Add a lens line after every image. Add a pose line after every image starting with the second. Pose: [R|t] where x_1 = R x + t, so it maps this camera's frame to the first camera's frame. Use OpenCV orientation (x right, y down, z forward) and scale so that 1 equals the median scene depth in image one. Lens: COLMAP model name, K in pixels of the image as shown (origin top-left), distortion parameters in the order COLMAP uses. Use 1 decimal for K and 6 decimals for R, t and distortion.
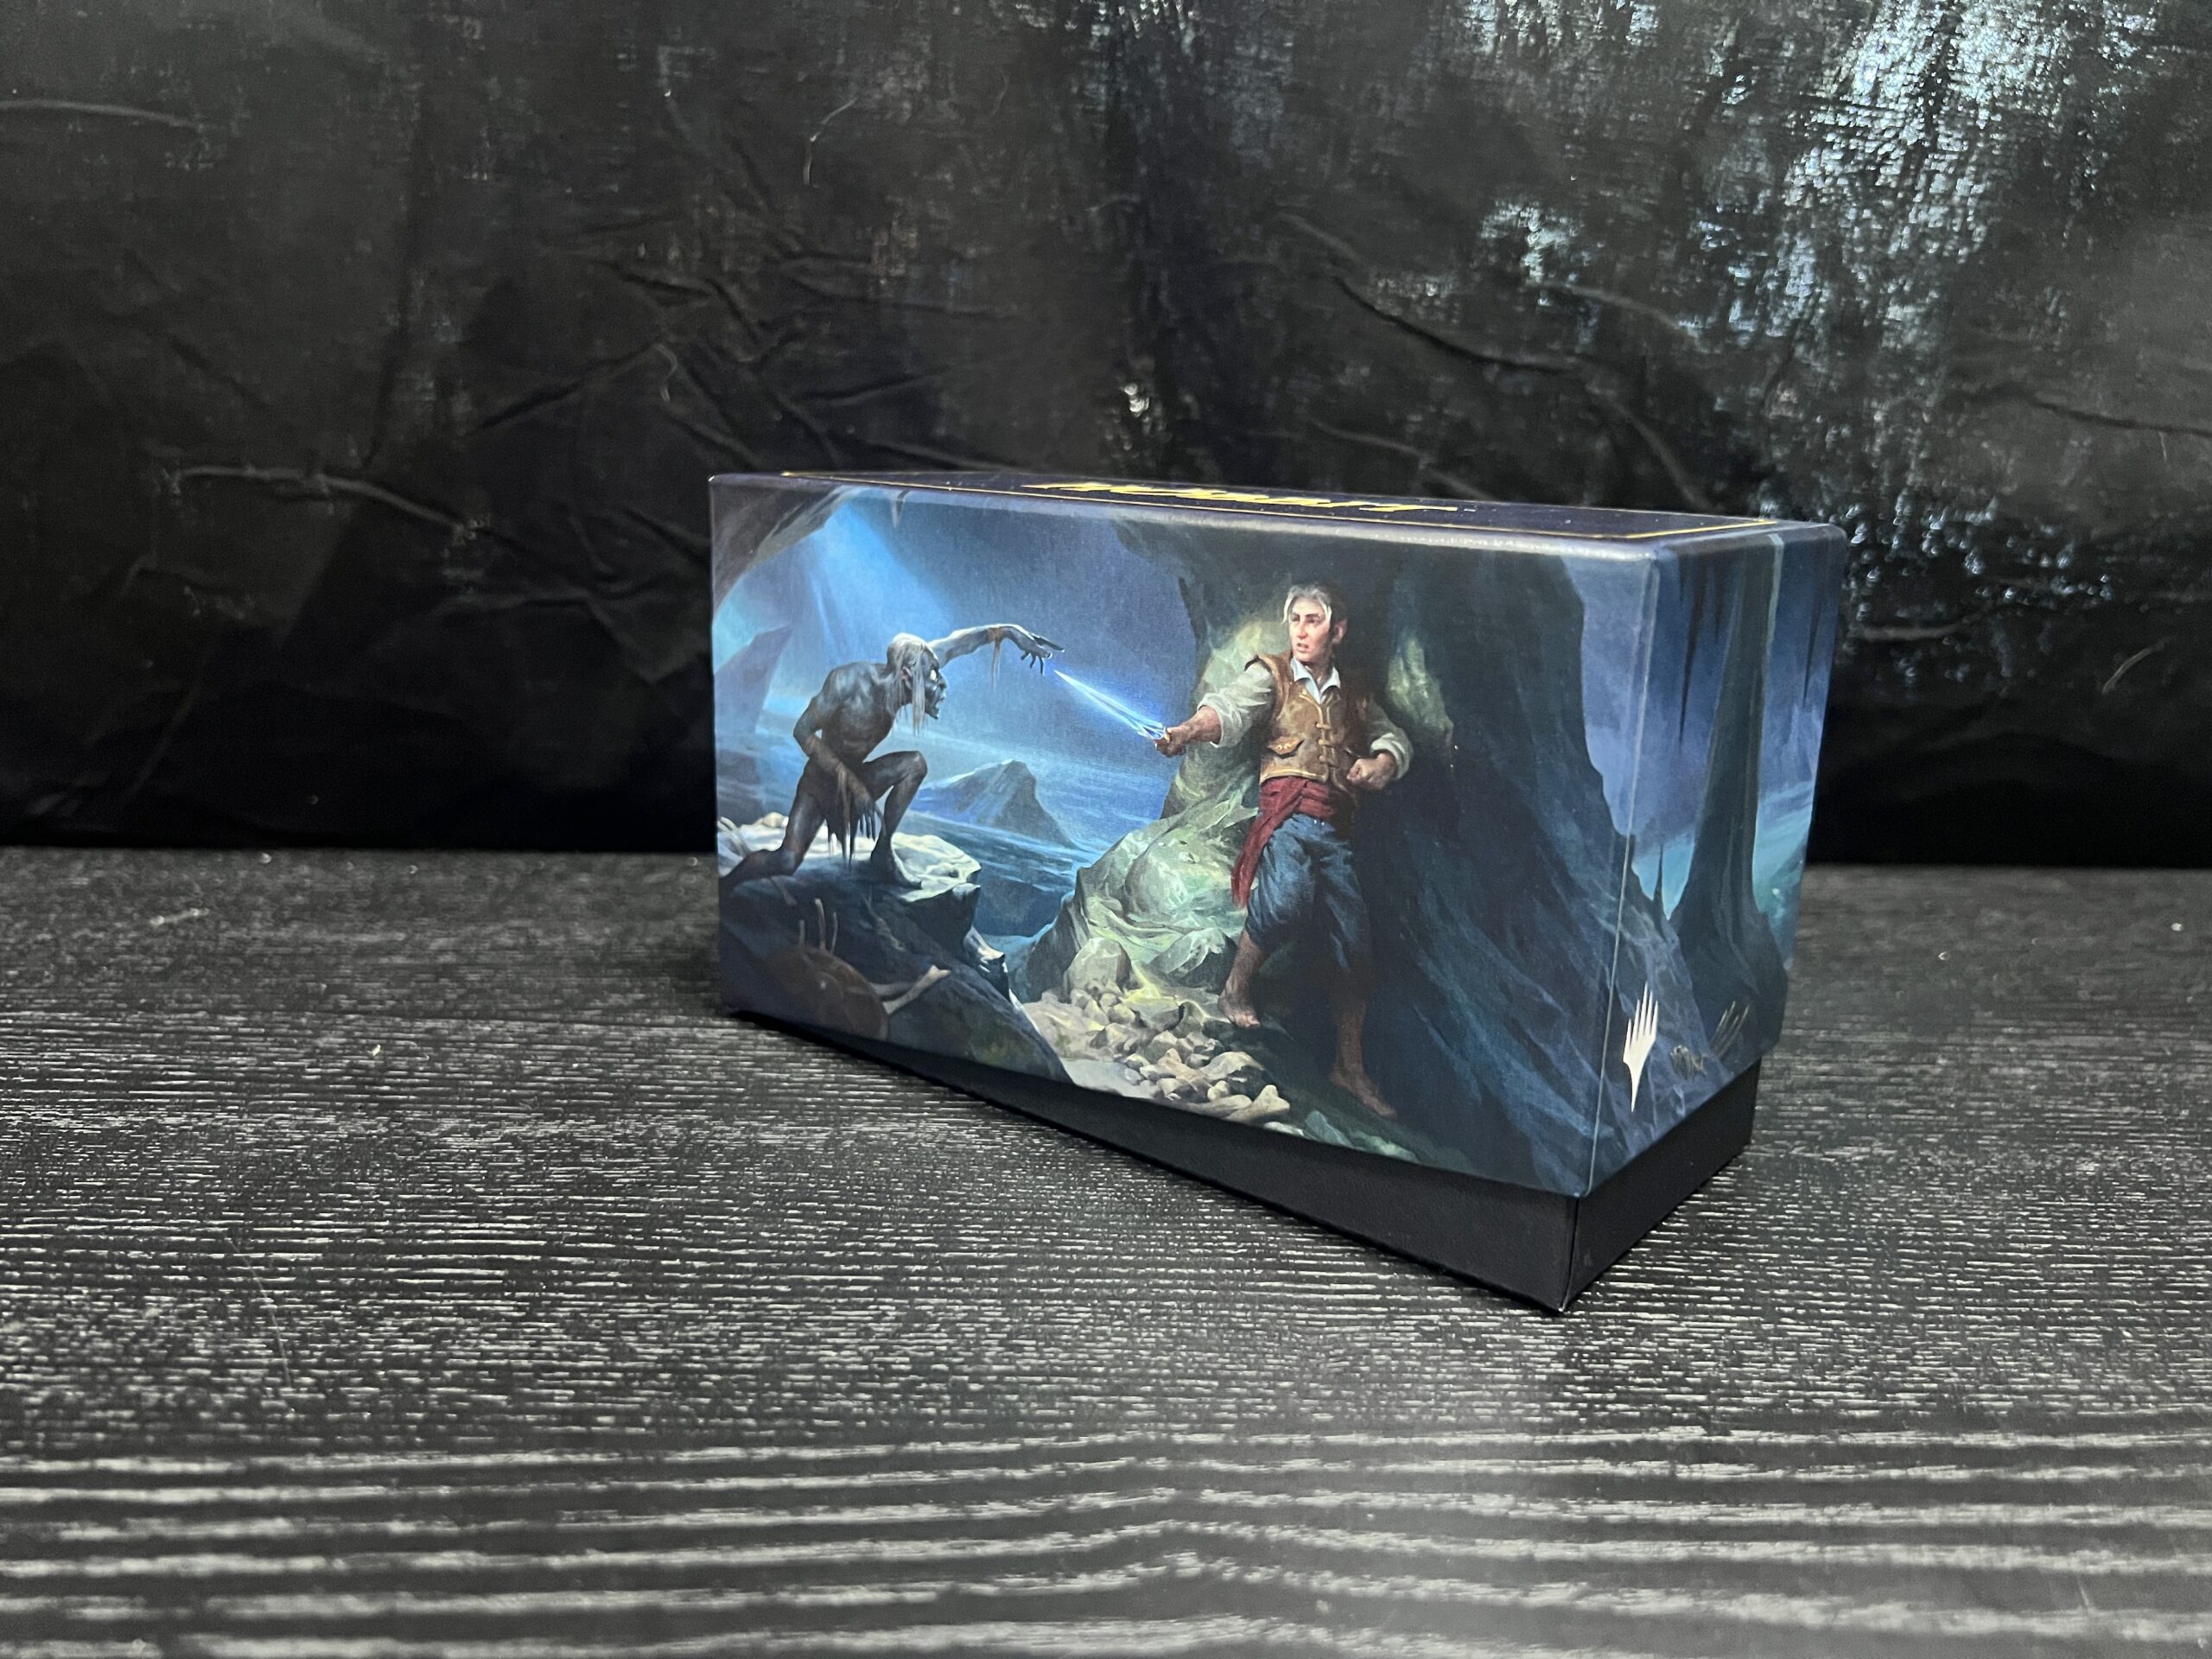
lens RADIAL K [[1713.6, 0, 1082.4], [0, 1713.6, 823.0], [0, 0, 1]] dist [-0.000917, -0.023980]
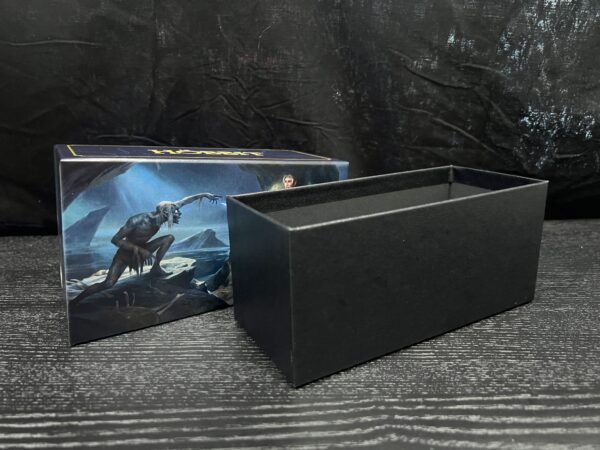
lens RADIAL K [[464.8, 0, 294.1], [0, 464.8, 220.2], [0, 0, 1]] dist [-0.000917, -0.023980]
pose [[0.997136, -0.038892, -0.064866, -0.056143], [0.041453, 0.998394, 0.038613, -0.070072], [0.063260, -0.041191, 0.997147, -0.003209]]
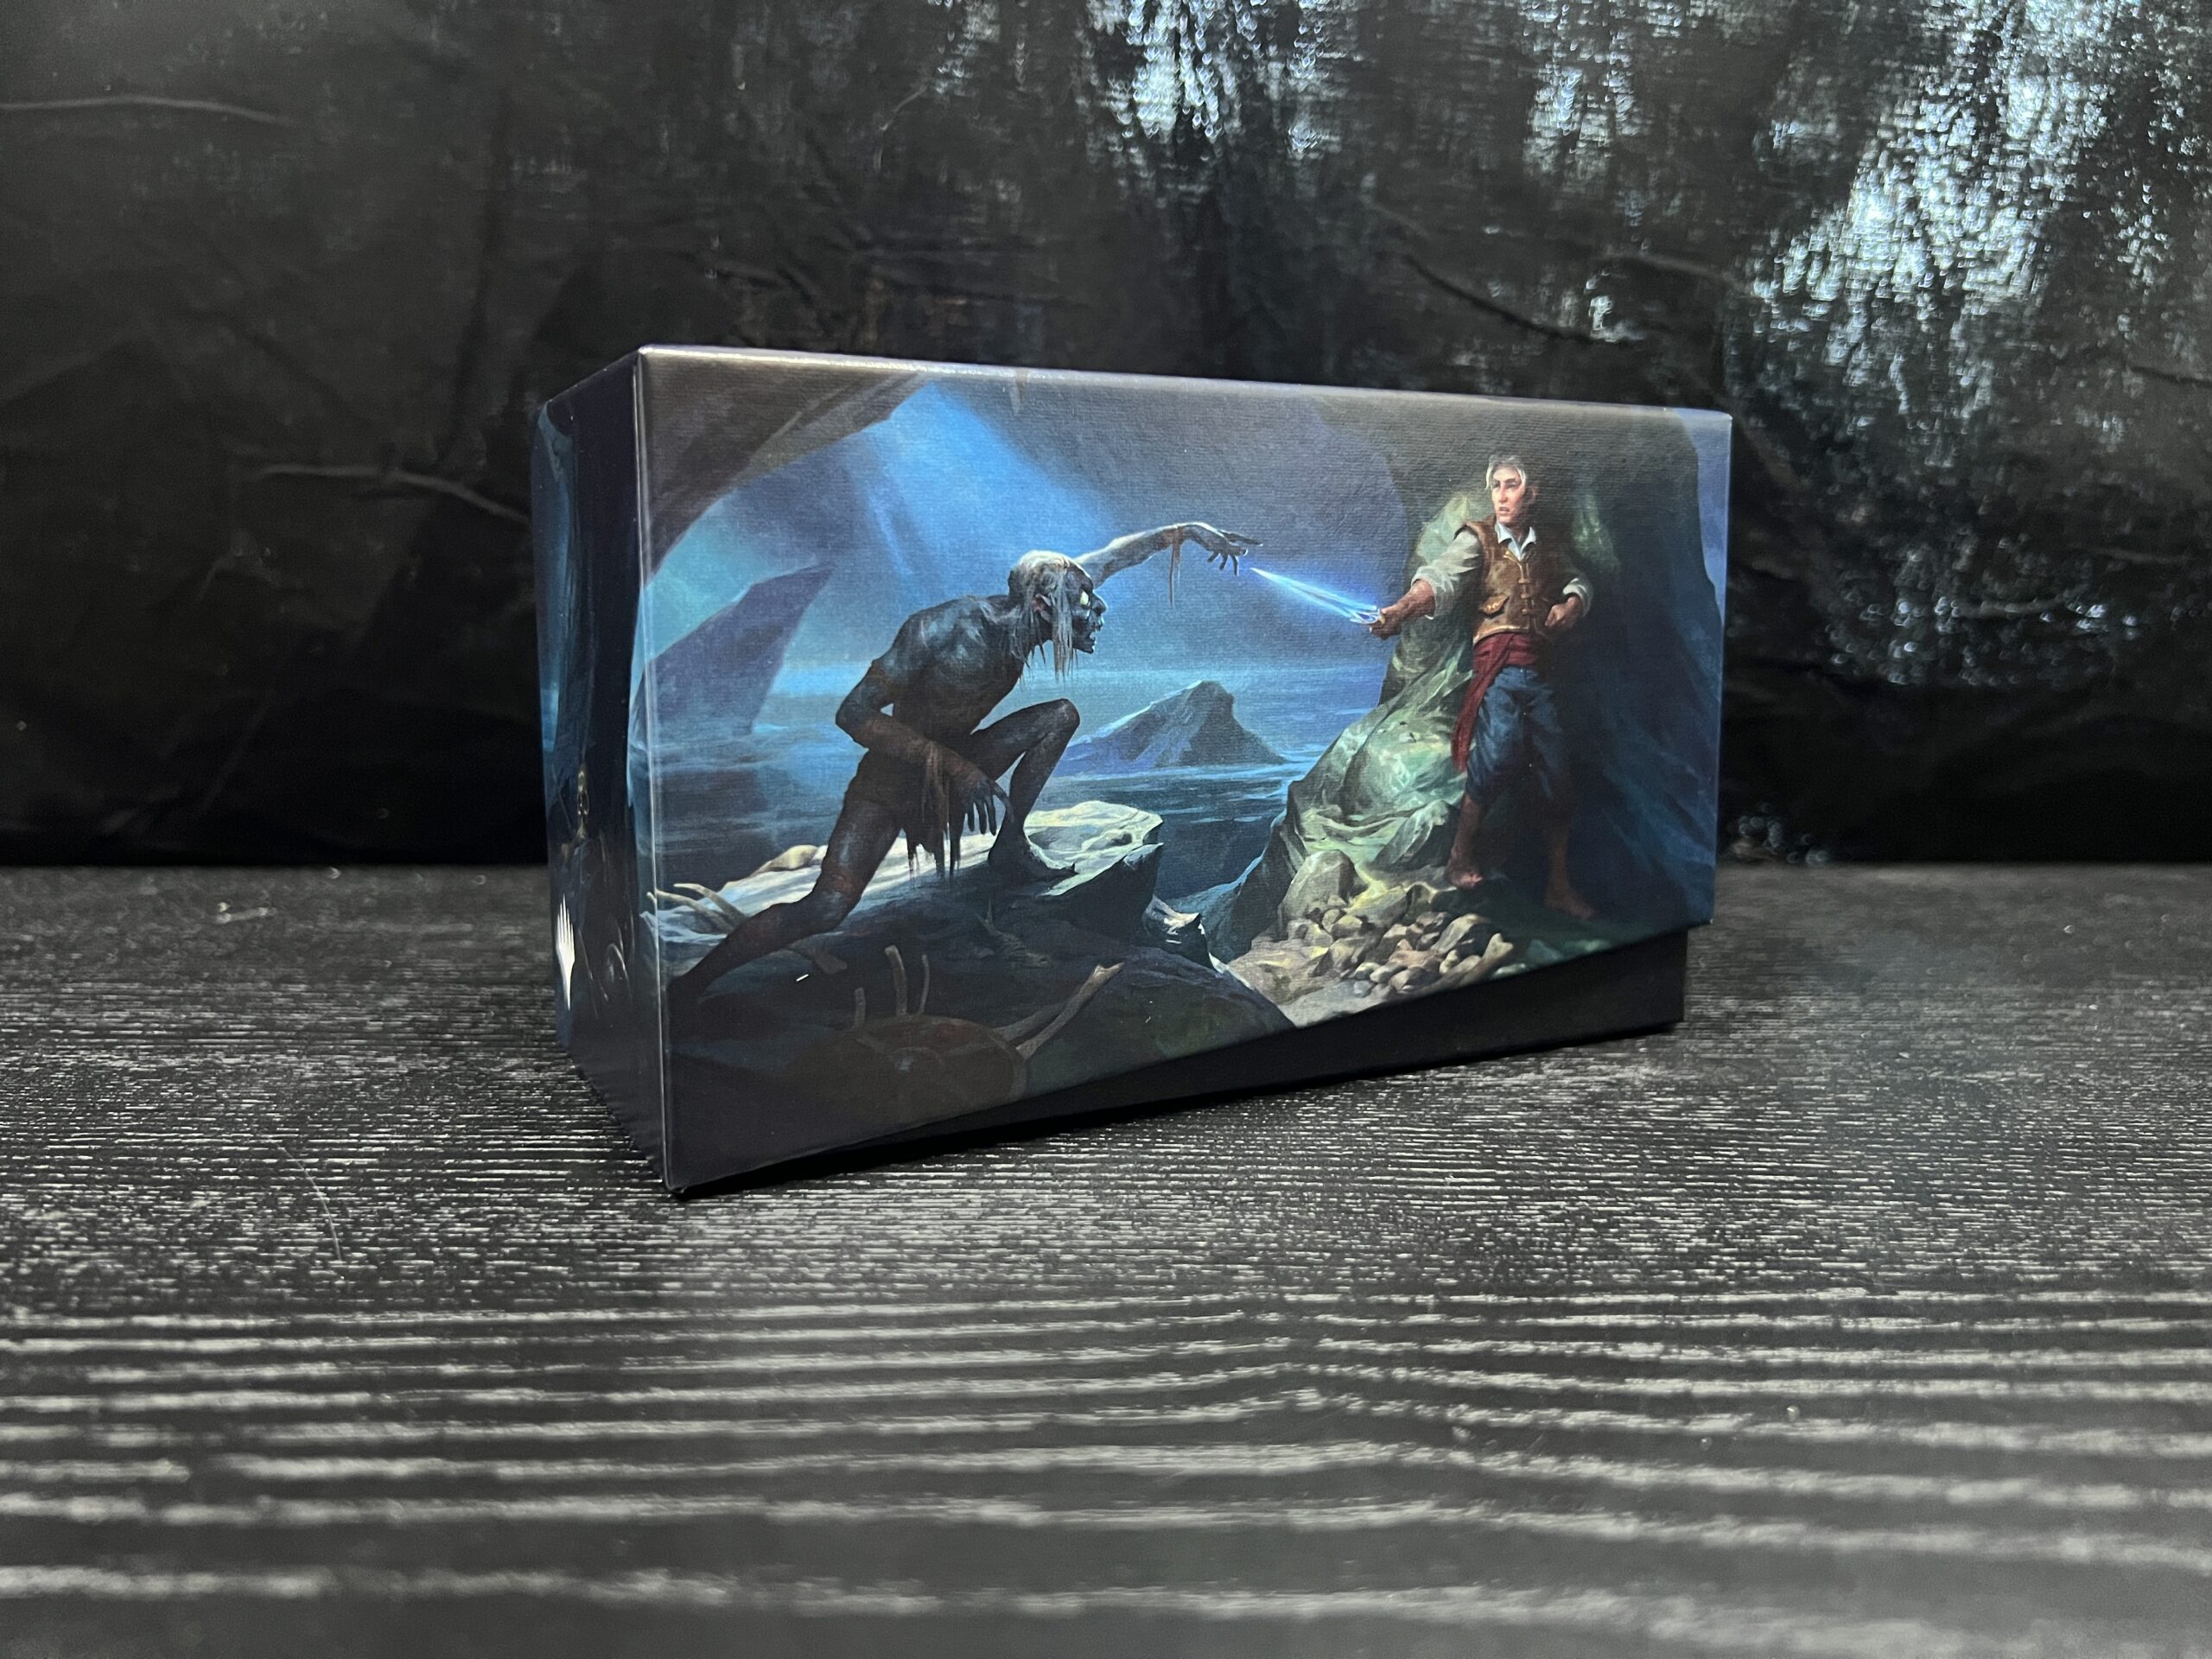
lens RADIAL K [[1713.6, 0, 1094.7], [0, 1713.6, 827.0], [0, 0, 1]] dist [-0.000917, -0.023980]
pose [[0.999324, -0.019576, -0.031134, -0.013754], [0.016703, 0.995801, -0.090003, 0.166922], [0.032765, 0.089422, 0.995455, 0.050956]]
